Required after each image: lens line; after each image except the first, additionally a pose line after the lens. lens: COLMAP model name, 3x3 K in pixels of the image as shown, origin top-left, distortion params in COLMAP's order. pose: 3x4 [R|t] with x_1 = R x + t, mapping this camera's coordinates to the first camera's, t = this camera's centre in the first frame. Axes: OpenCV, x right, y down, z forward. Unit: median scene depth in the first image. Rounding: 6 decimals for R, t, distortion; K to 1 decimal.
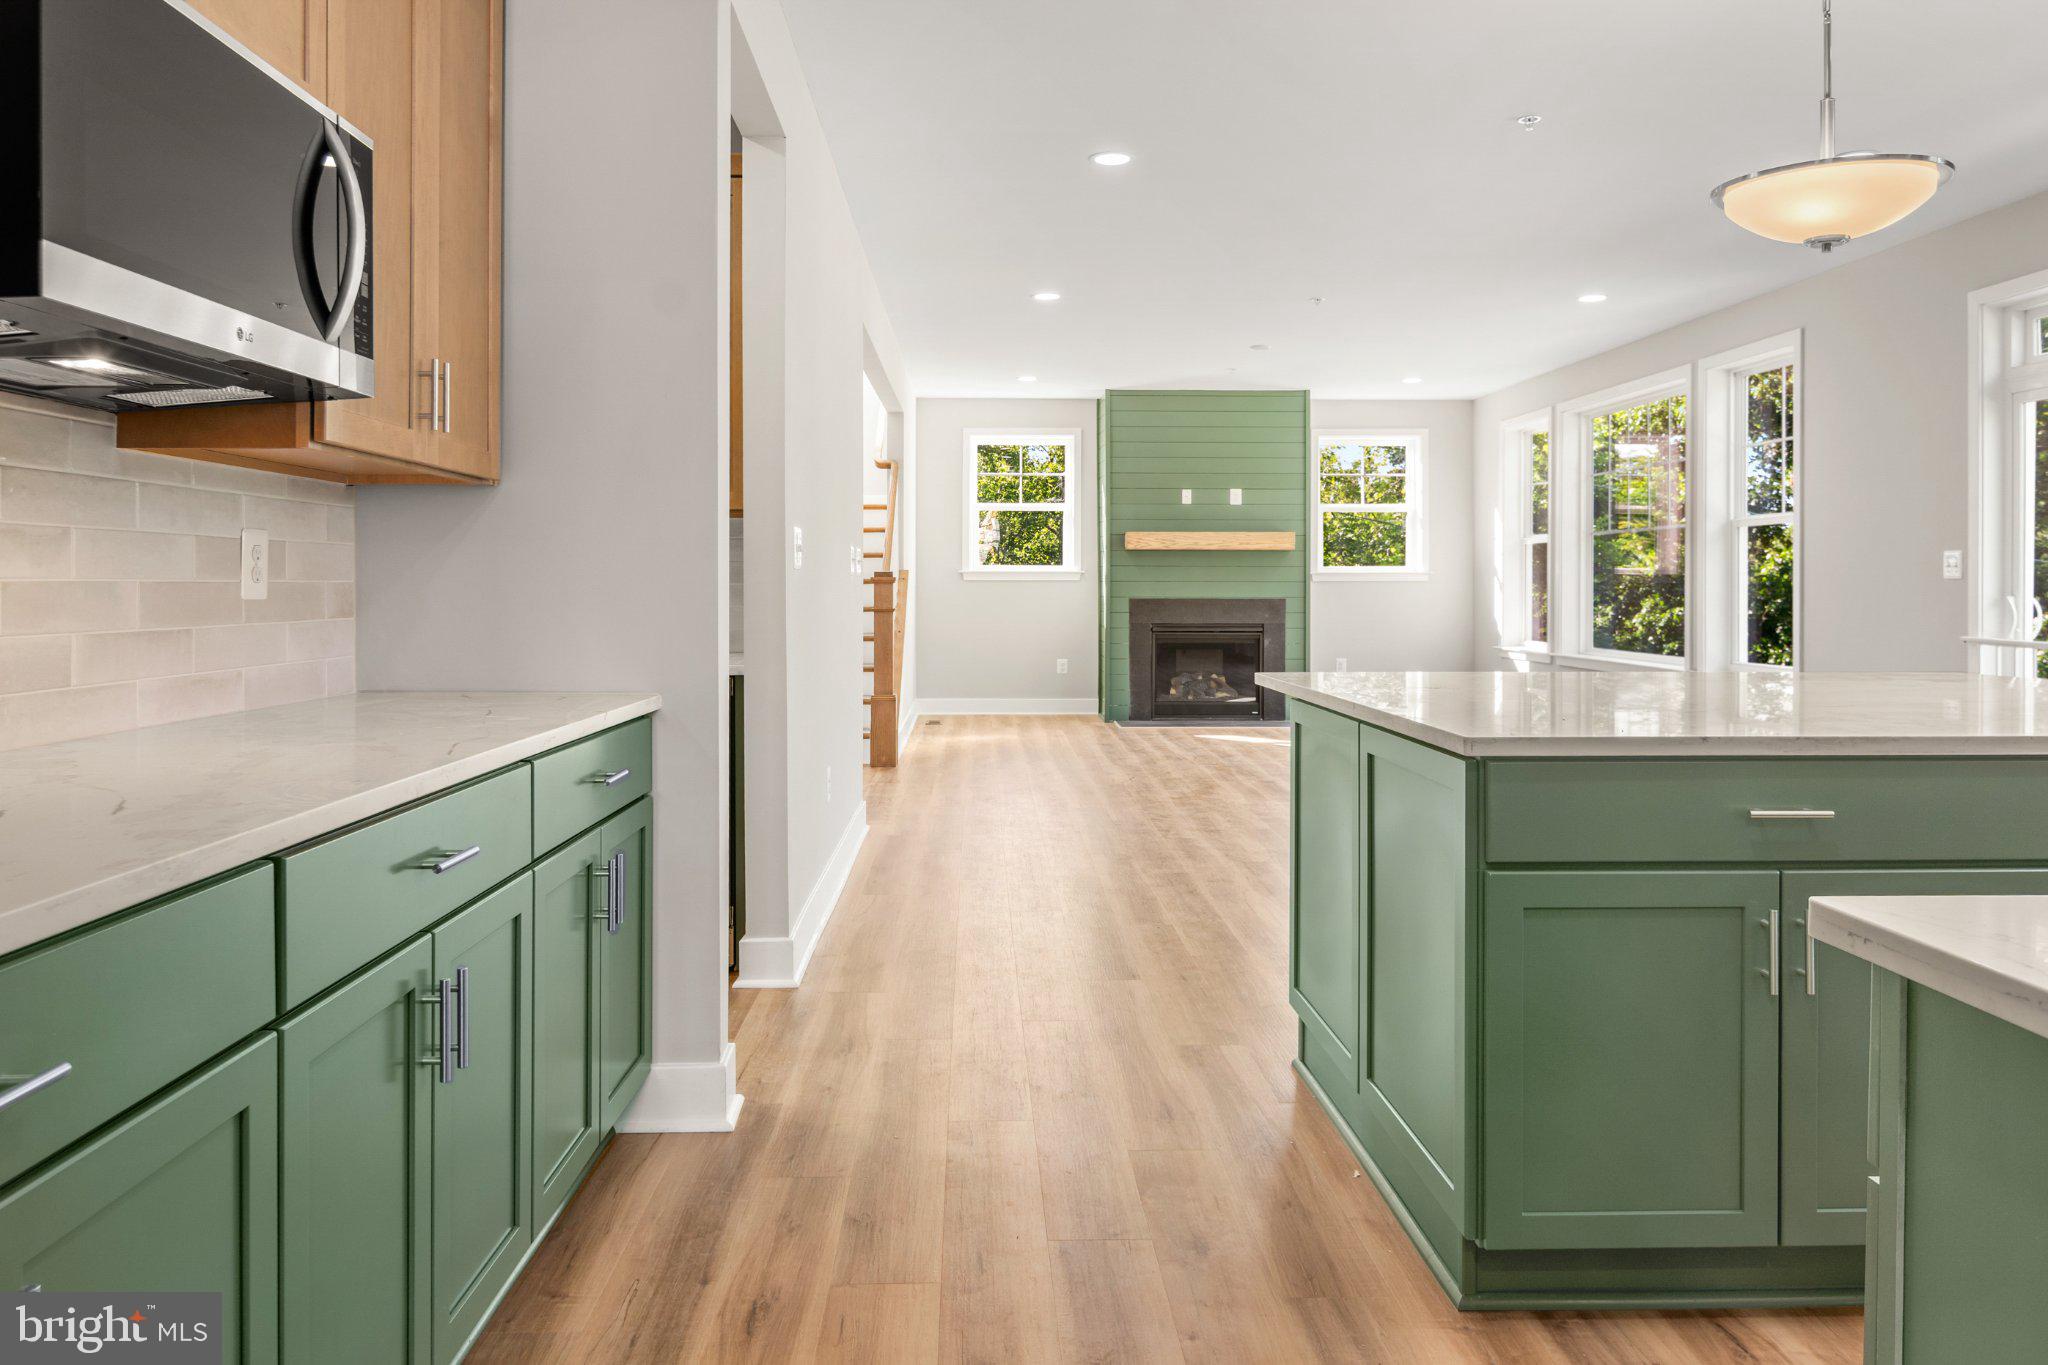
lens RADIAL K [[1377.9, 0, 1020.8], [0, 1377.9, 594.7], [0, 0, 1]] dist [0.005026, -0.000064]
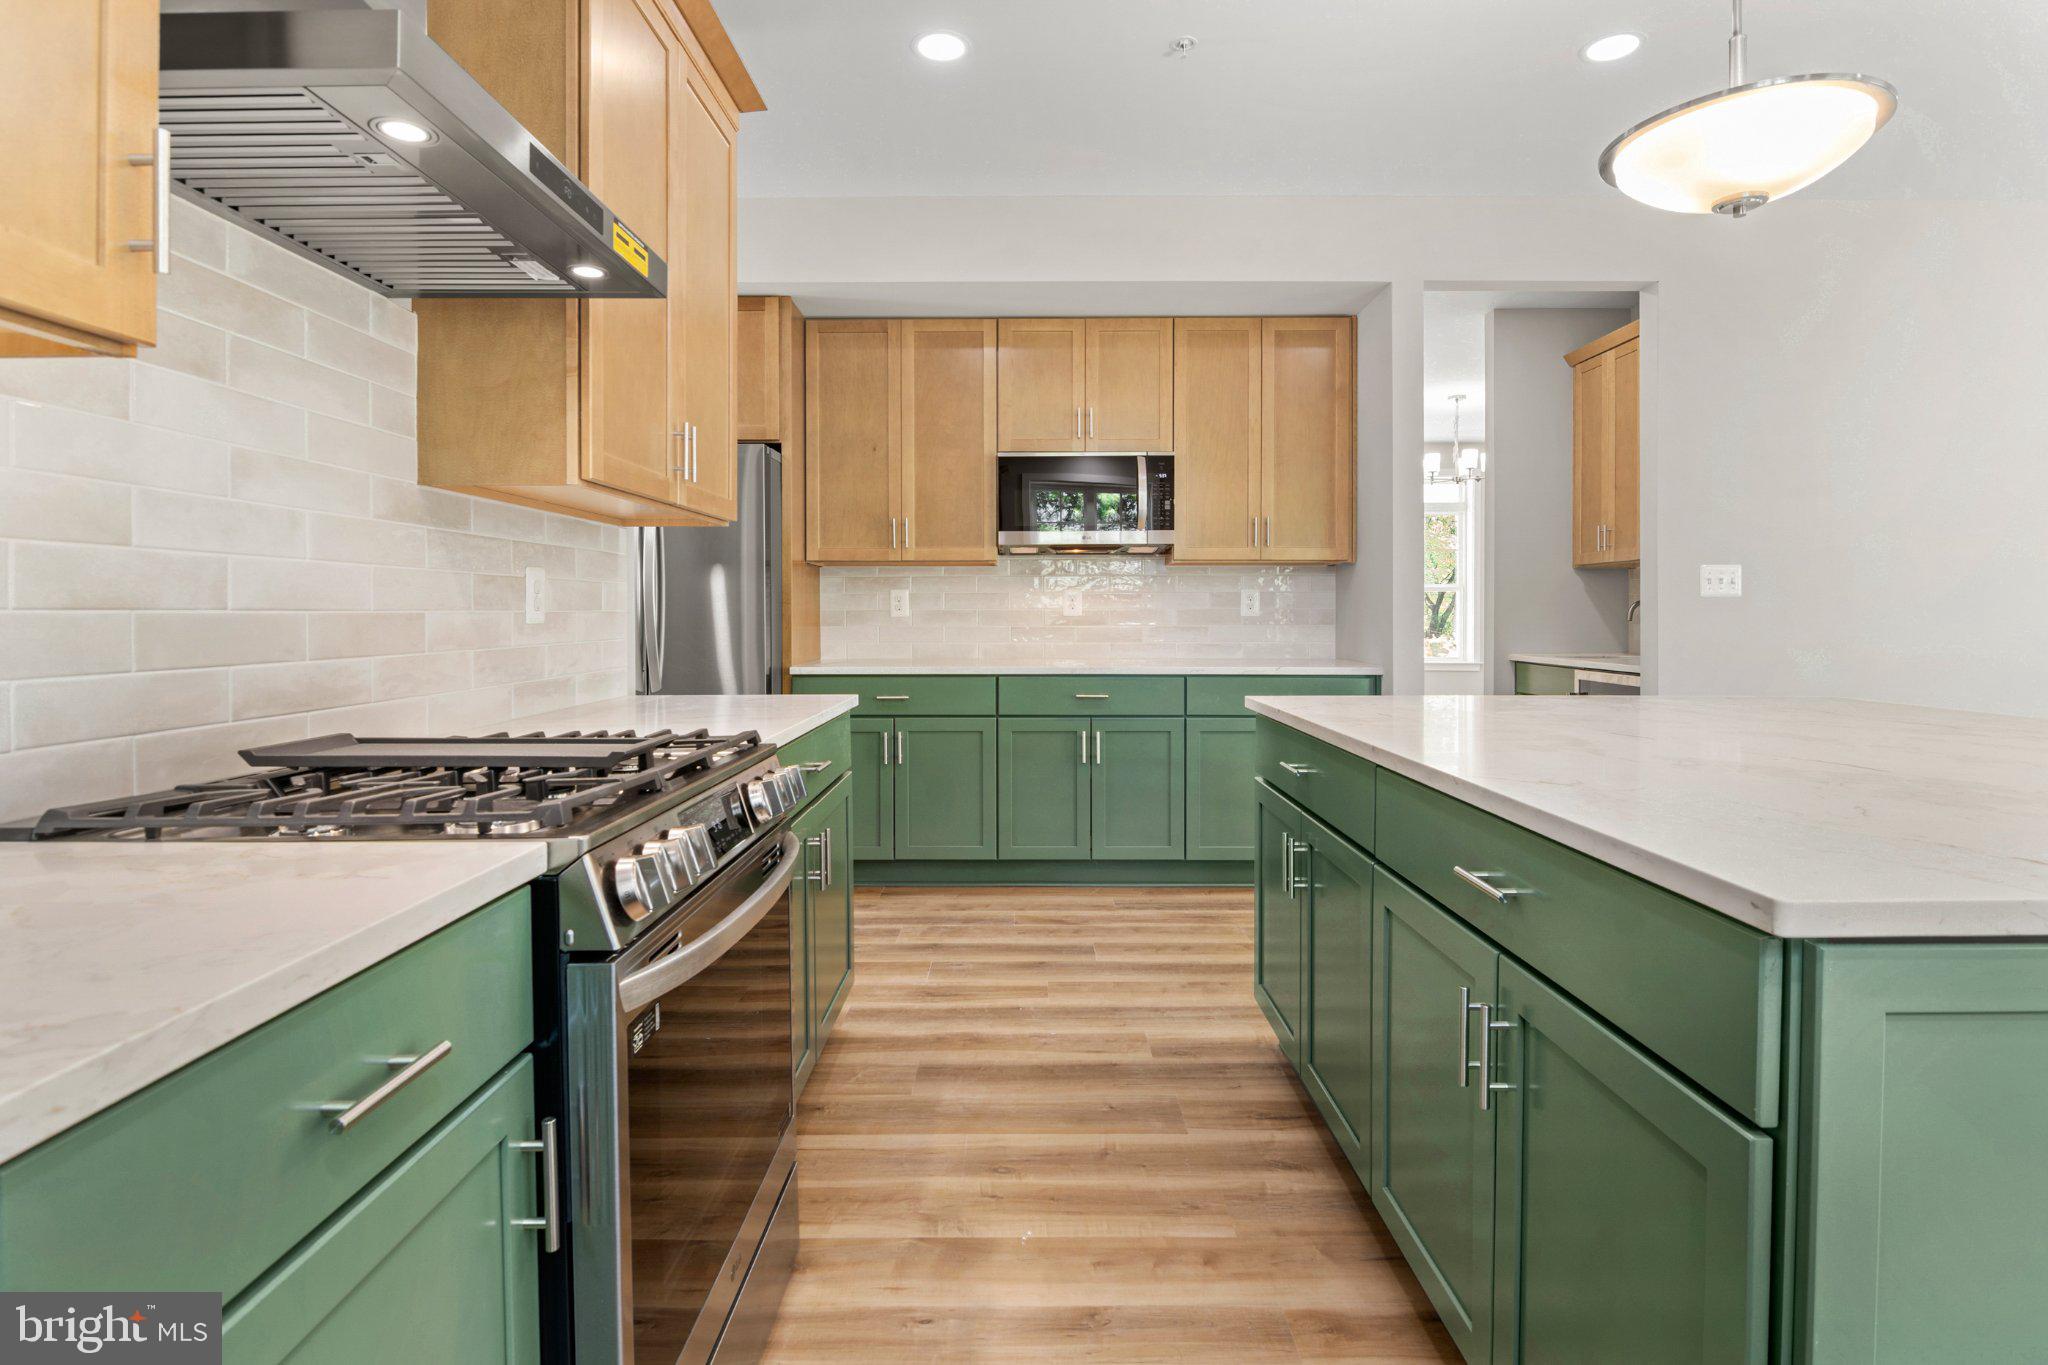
lens RADIAL K [[1000.2, 0, 1023.3], [0, 1000.2, 624.3], [0, 0, 1]] dist [-0.000637, -0.041181]
pose [[-0.050734, 0.012631, -0.998632, 0.281400], [-0.004152, 0.999909, 0.012858, -0.000943], [0.998704, 0.004799, -0.050677, 0.141374]]
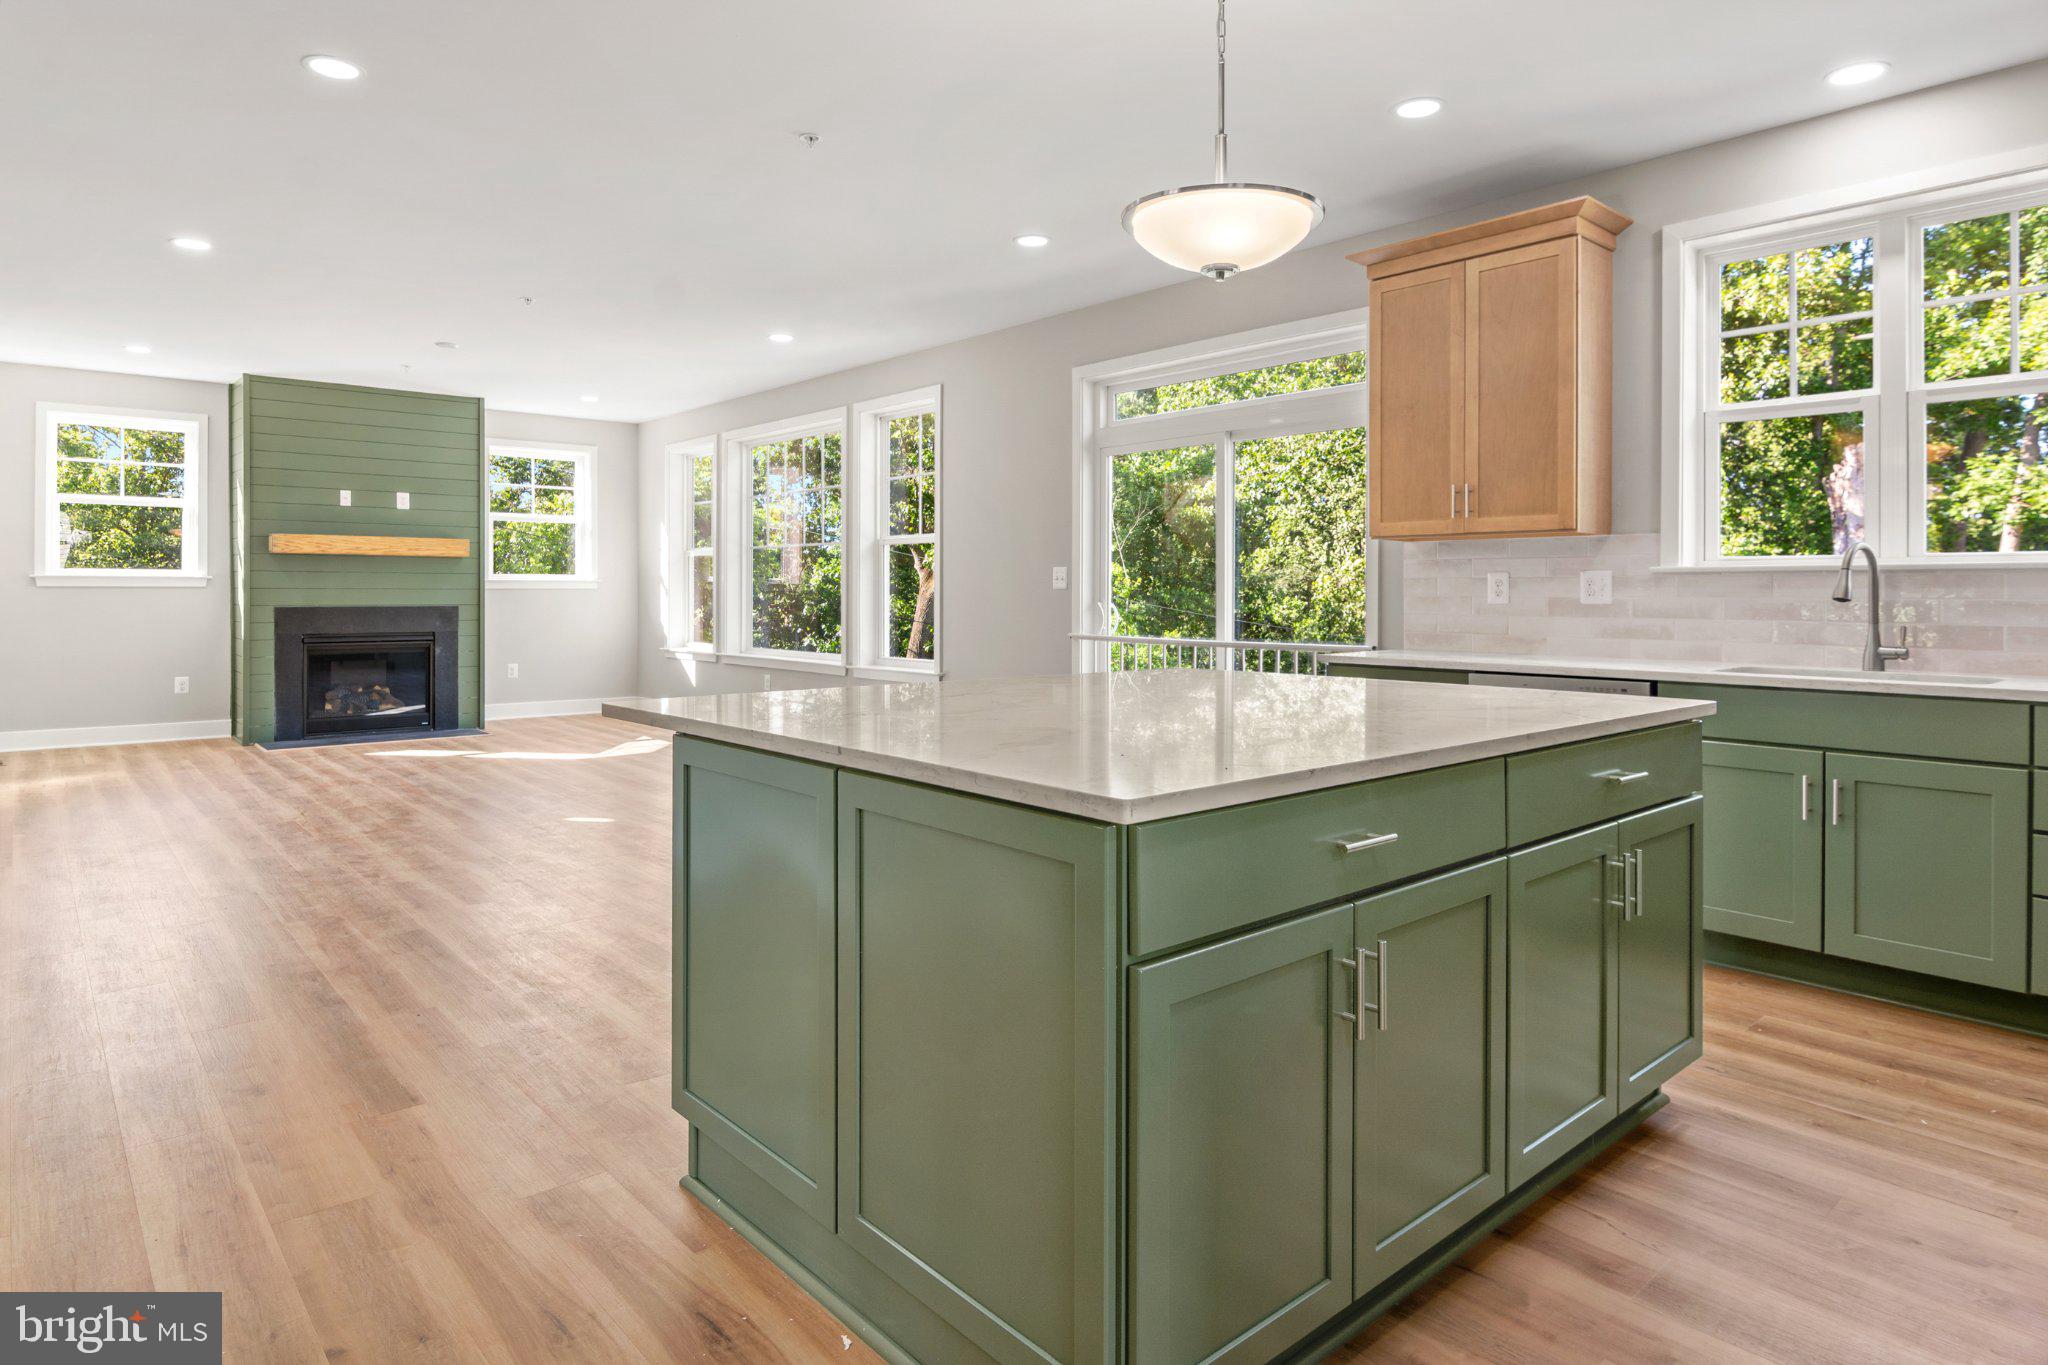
lens RADIAL K [[1170.7, 0, 1021.5], [0, 1170.7, 596.2], [0, 0, 1]] dist [-0.006086, -0.002716]
pose [[0.777252, -0.000772, 0.629189, -0.022724], [0.002845, 0.999993, -0.002288, -0.001245], [-0.629183, 0.003568, 0.777249, 0.095576]]
